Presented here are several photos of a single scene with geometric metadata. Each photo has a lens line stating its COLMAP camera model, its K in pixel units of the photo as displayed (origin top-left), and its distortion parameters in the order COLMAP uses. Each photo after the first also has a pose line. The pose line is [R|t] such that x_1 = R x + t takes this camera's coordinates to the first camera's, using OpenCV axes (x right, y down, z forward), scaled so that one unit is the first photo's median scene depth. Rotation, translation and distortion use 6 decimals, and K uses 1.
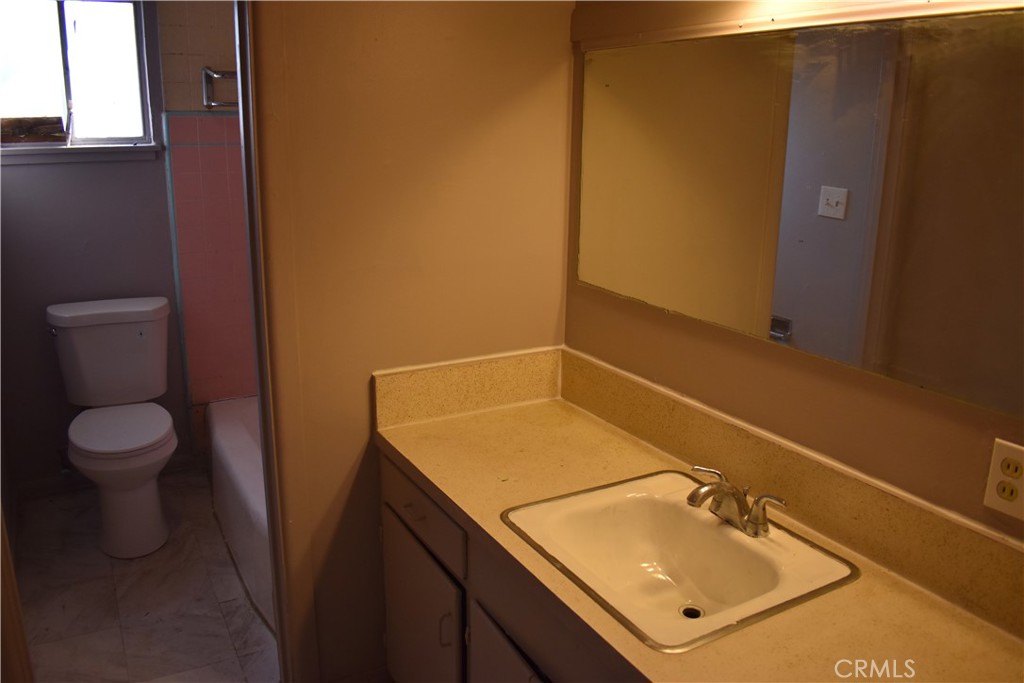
lens RADIAL K [[810.3, 0, 509.8], [0, 810.3, 341.8], [0, 0, 1]] dist [-0.077001, 0.000828]
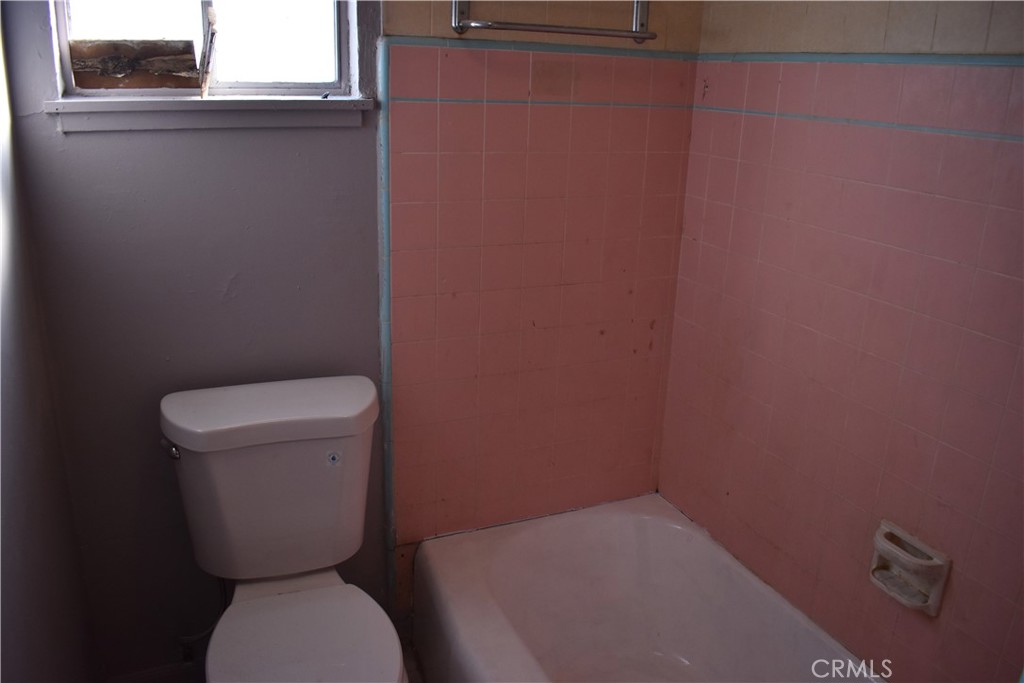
lens RADIAL K [[810.3, 0, 513.5], [0, 810.3, 341.4], [0, 0, 1]] dist [-0.077001, 0.000828]
pose [[0.995100, 0.047298, -0.086823, -0.293291], [-0.042676, 0.997610, 0.054344, -0.119765], [0.089185, -0.050373, 0.994740, 0.467910]]
